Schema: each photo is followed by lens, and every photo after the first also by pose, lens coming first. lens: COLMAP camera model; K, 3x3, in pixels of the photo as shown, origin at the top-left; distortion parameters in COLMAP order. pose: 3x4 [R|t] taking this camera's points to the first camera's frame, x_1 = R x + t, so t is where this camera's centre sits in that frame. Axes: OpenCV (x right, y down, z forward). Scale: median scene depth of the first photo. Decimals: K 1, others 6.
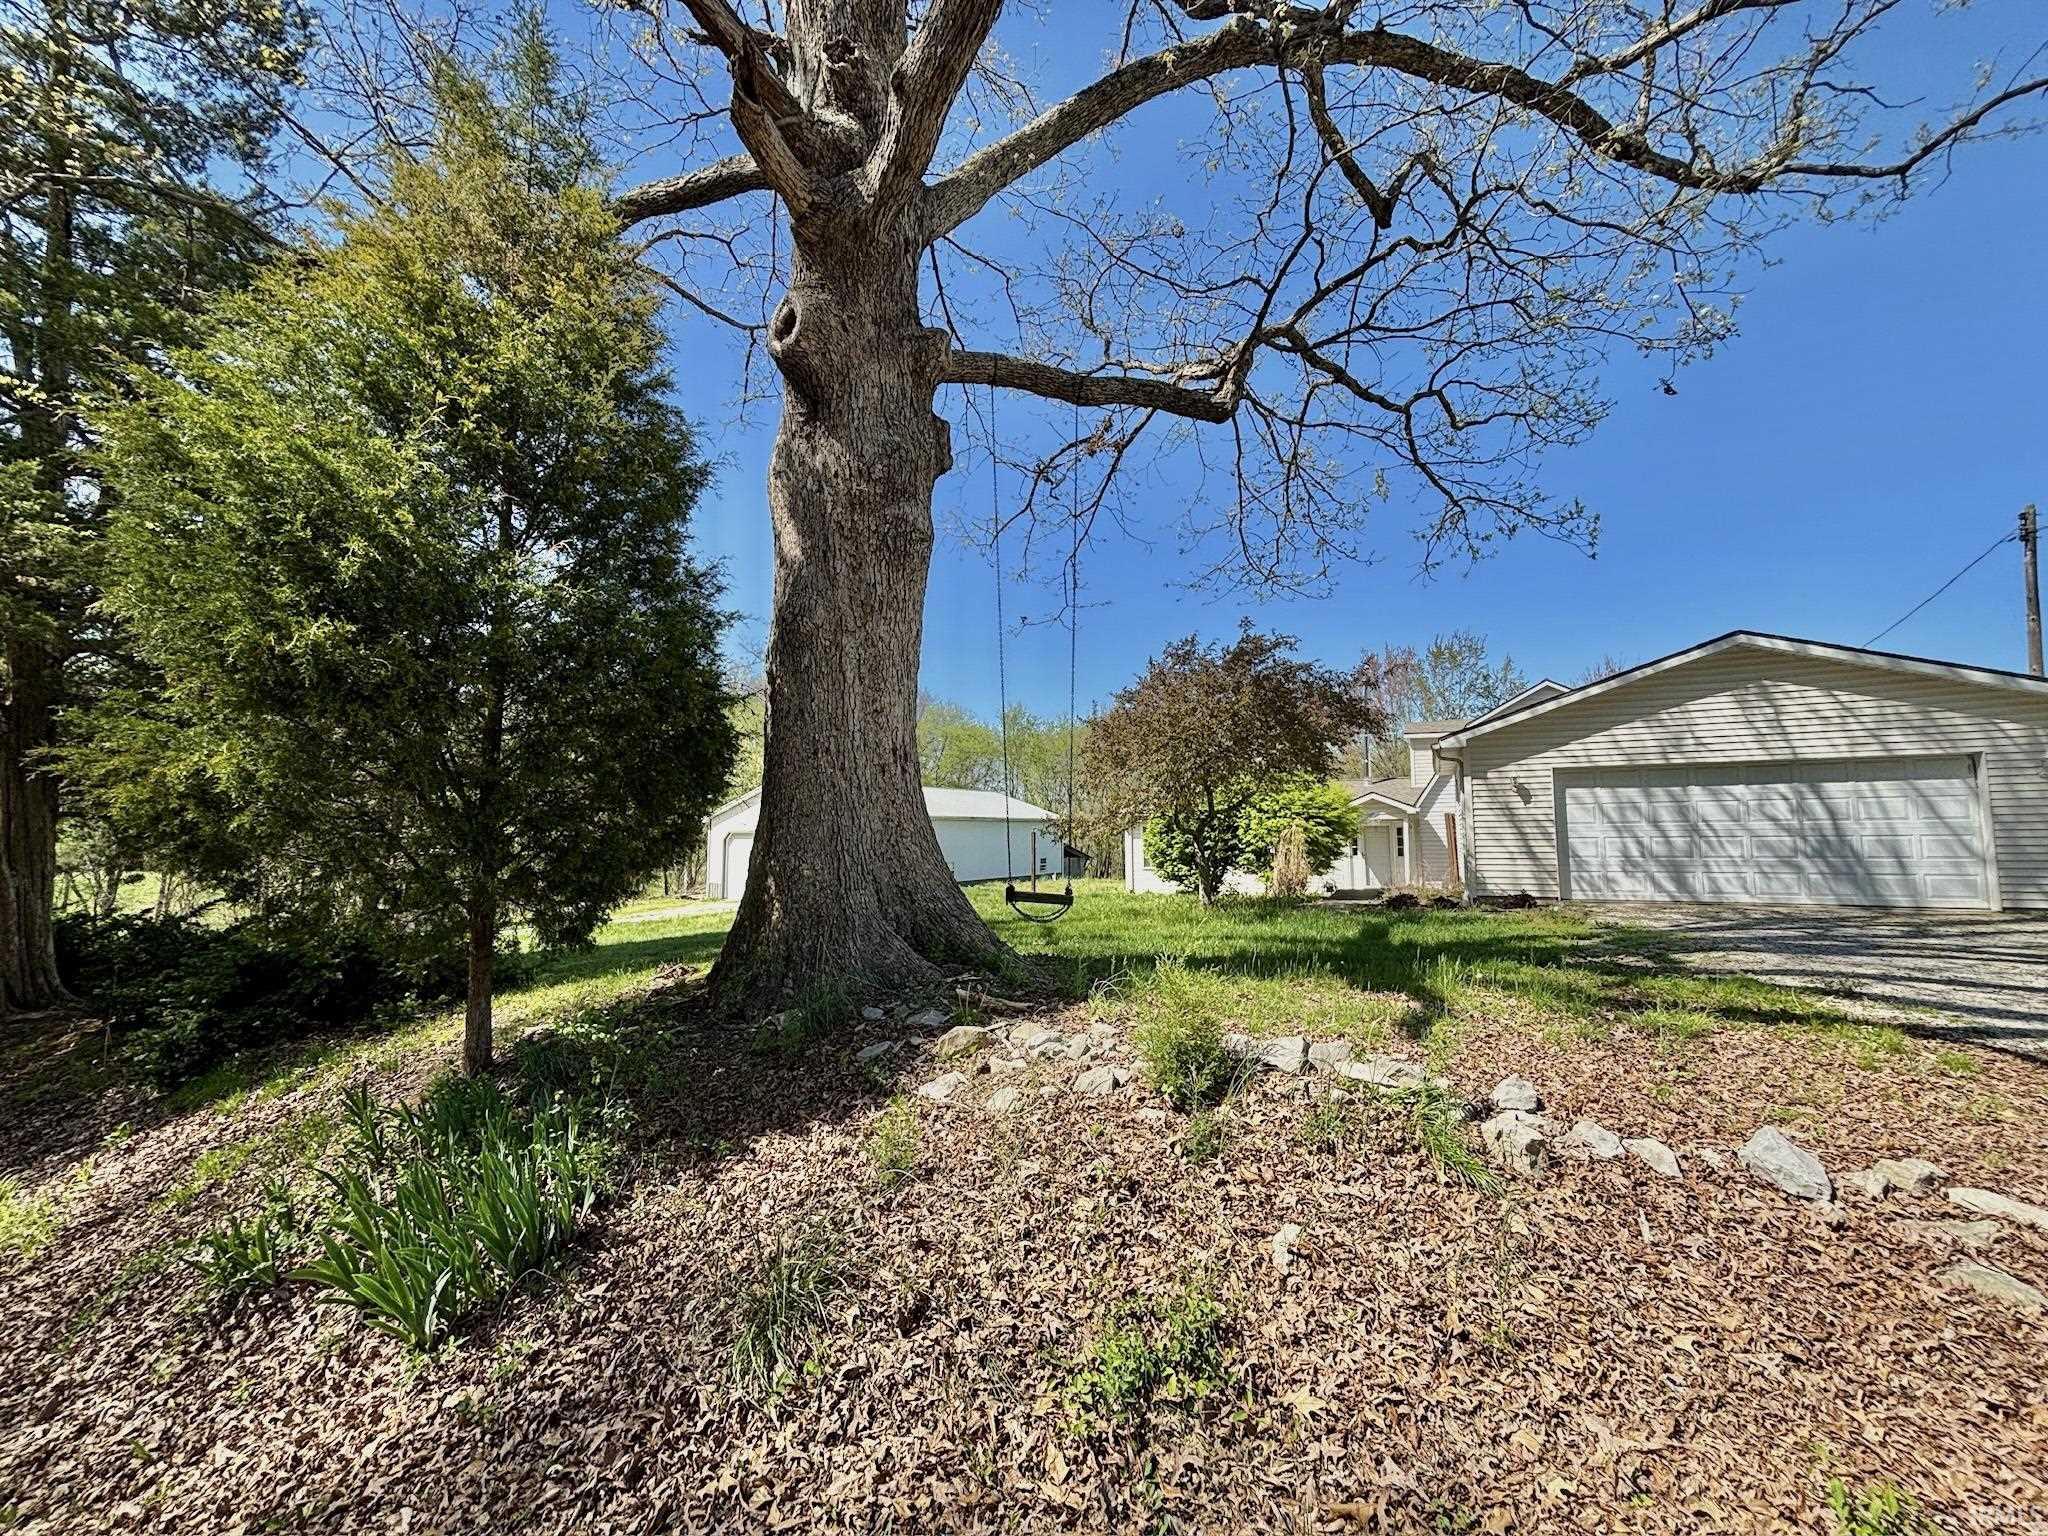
lens RADIAL K [[825.3, 0, 1022.4], [0, 825.3, 766.2], [0, 0, 1]] dist [0.015024, -0.000223]
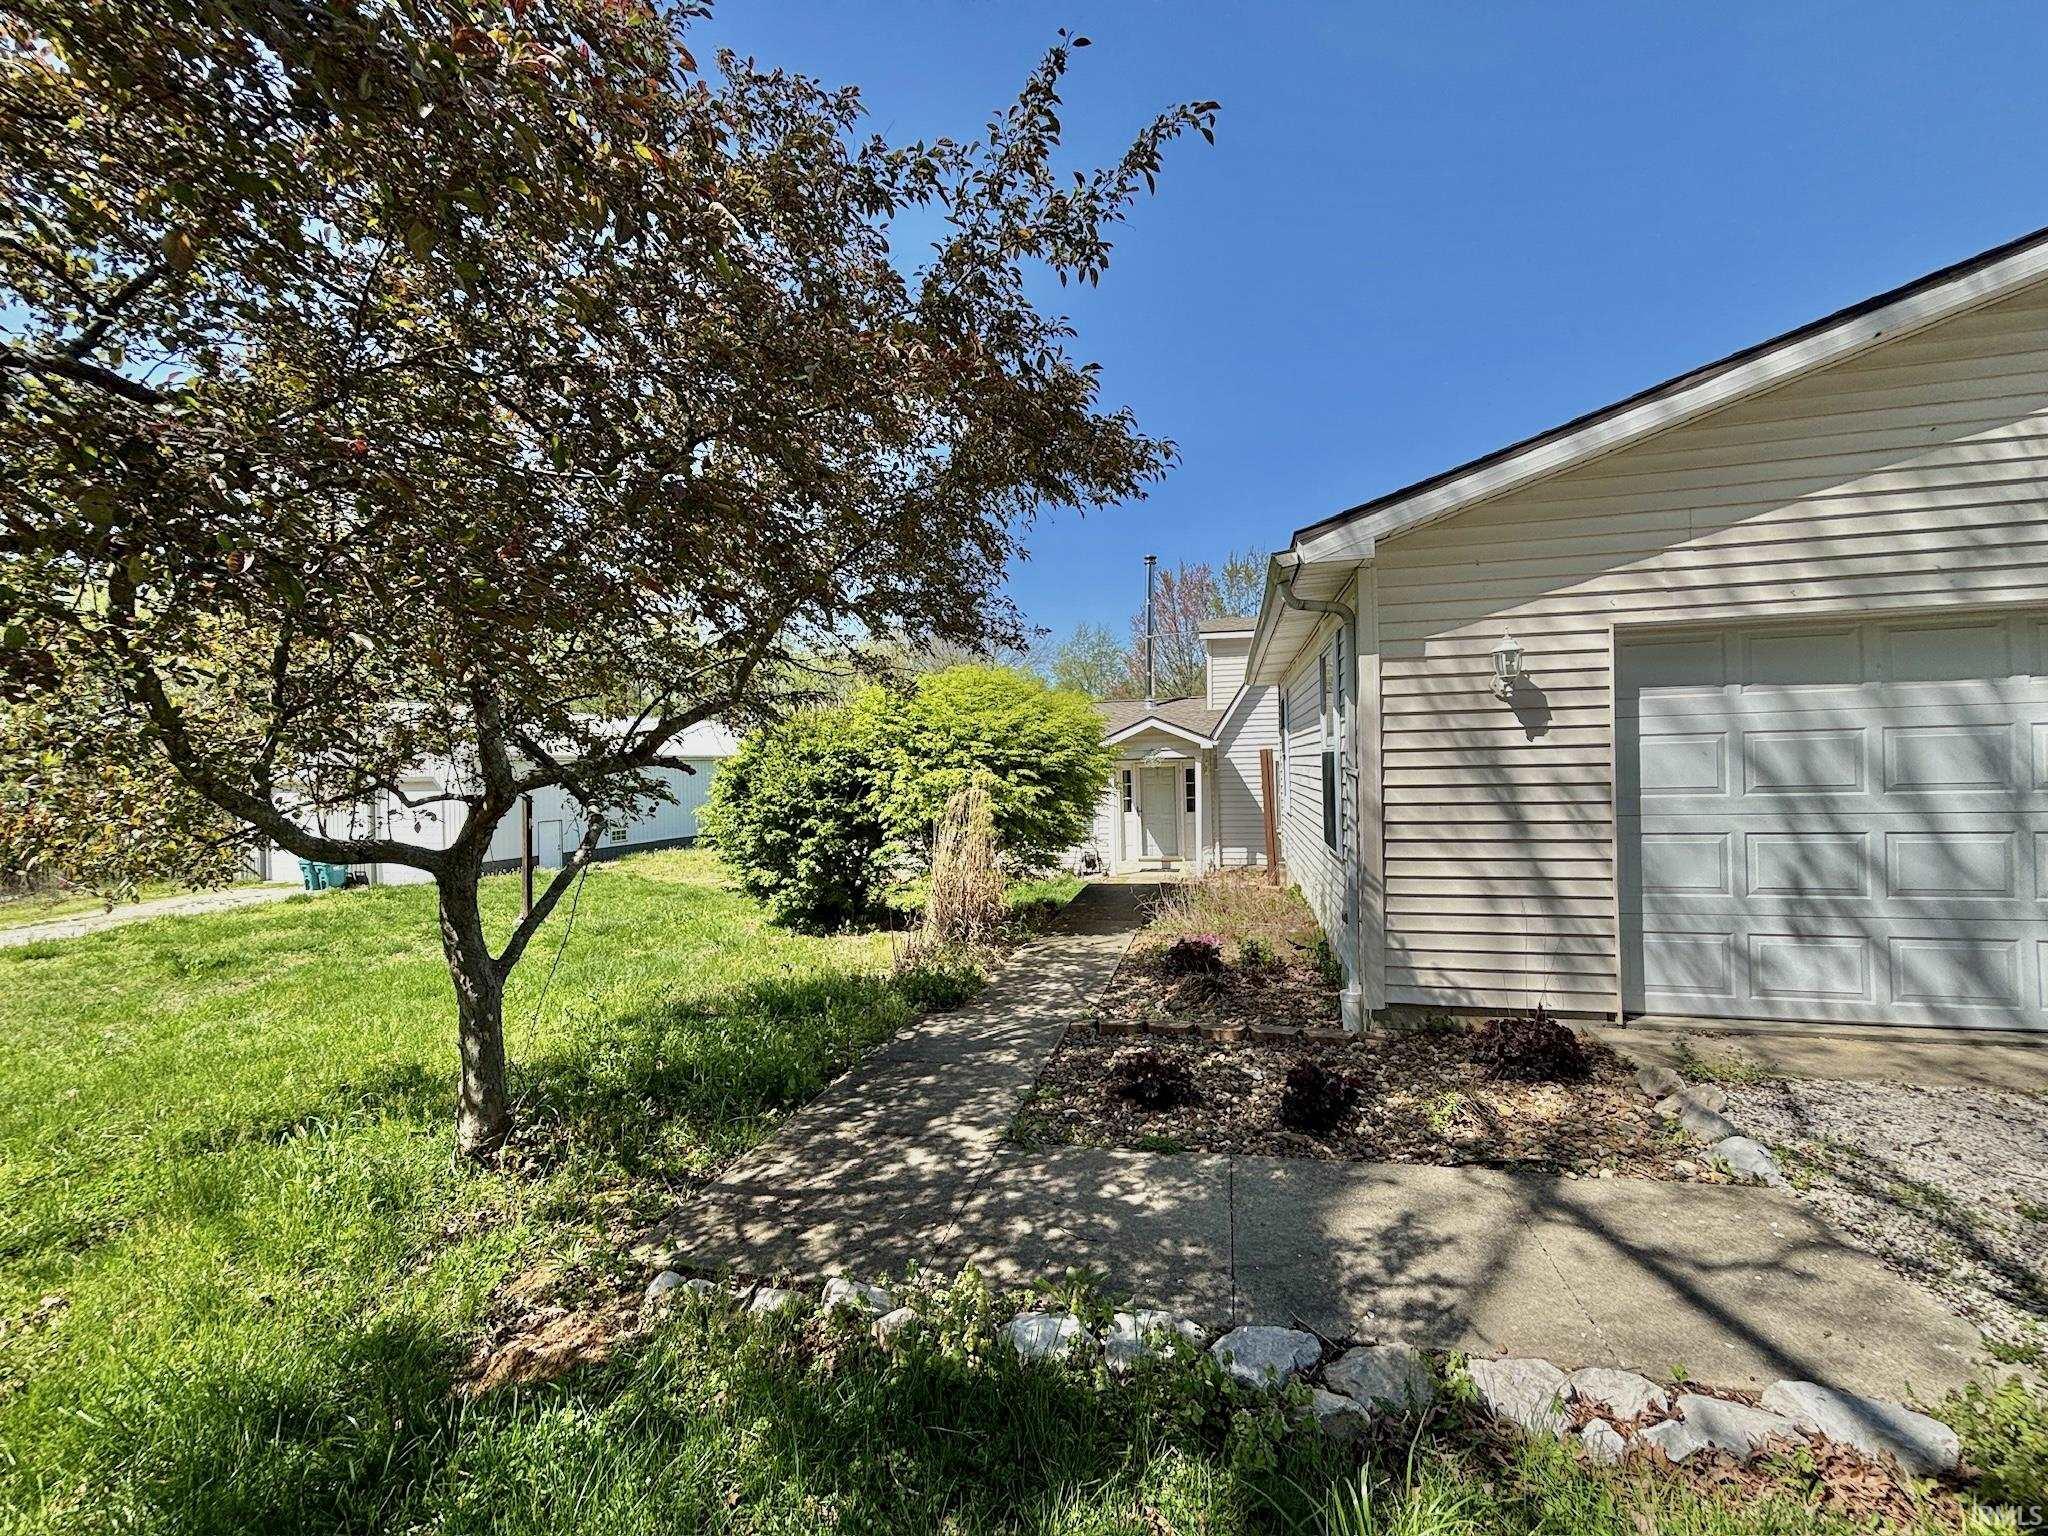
lens RADIAL K [[825.3, 0, 1014.4], [0, 825.3, 755.1], [0, 0, 1]] dist [0.015024, -0.000223]
pose [[0.977374, -0.010557, 0.211255, 0.337179], [-0.004263, 0.997568, 0.069574, 0.031657], [-0.211475, -0.068900, 0.974952, 0.728130]]
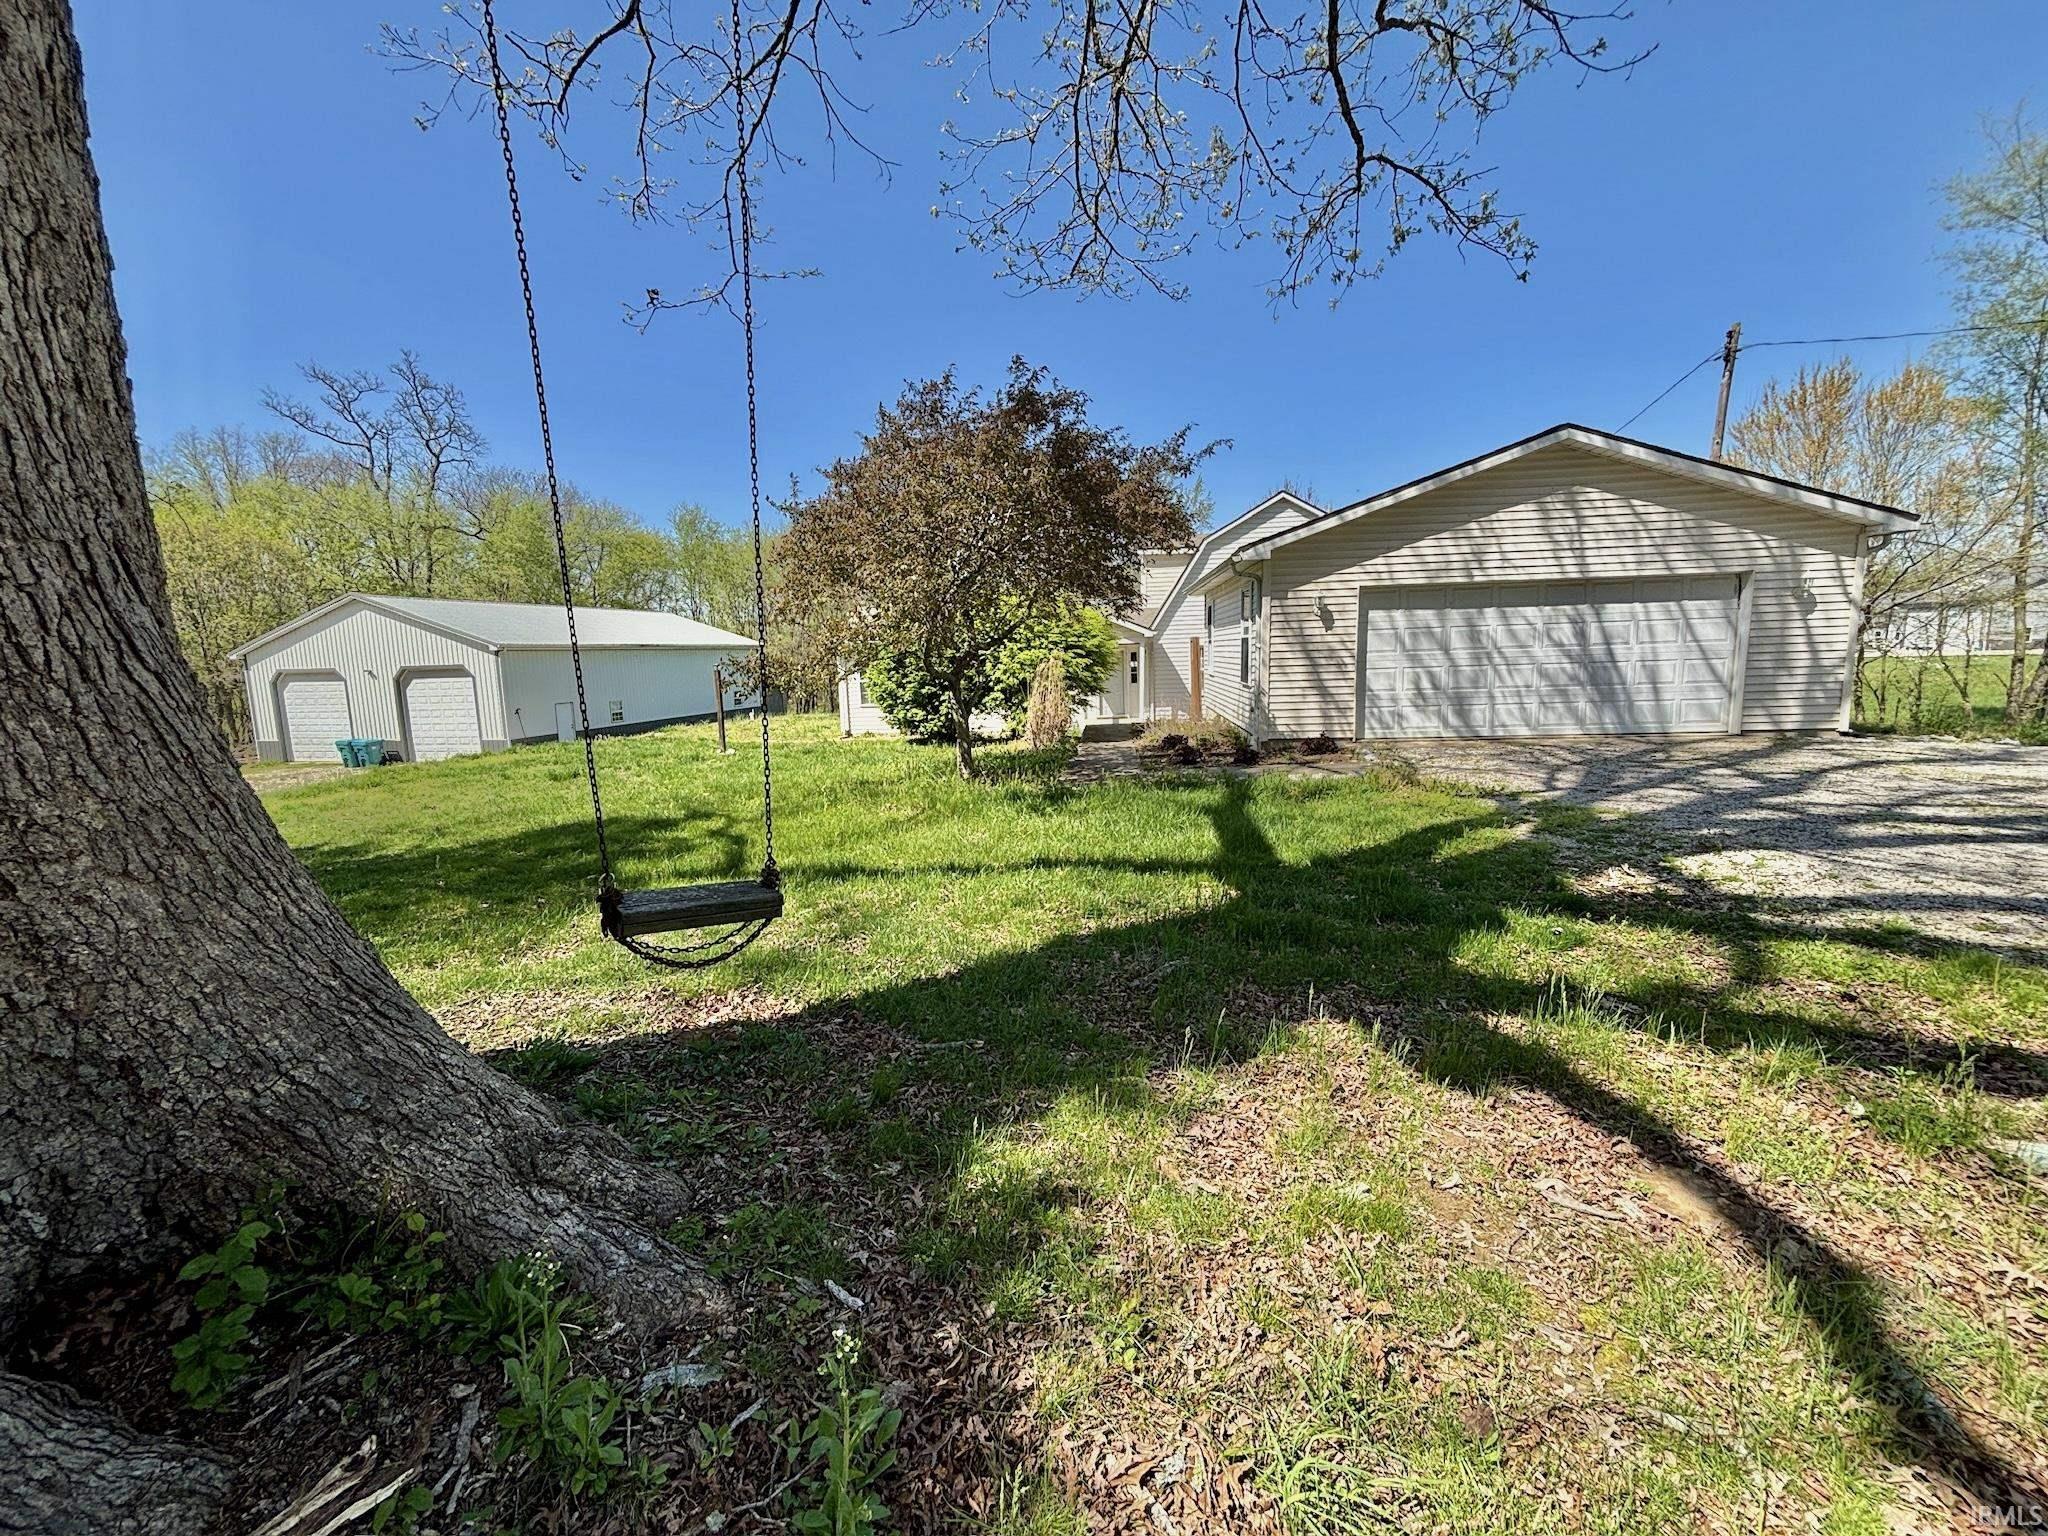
lens RADIAL K [[825.3, 0, 1025.5], [0, 825.3, 759.5], [0, 0, 1]] dist [0.015024, -0.000223]
pose [[0.937449, -0.064319, 0.342130, 0.021671], [-0.007828, 0.978641, 0.205428, 0.003448], [-0.348035, -0.195256, 0.916922, 0.310120]]
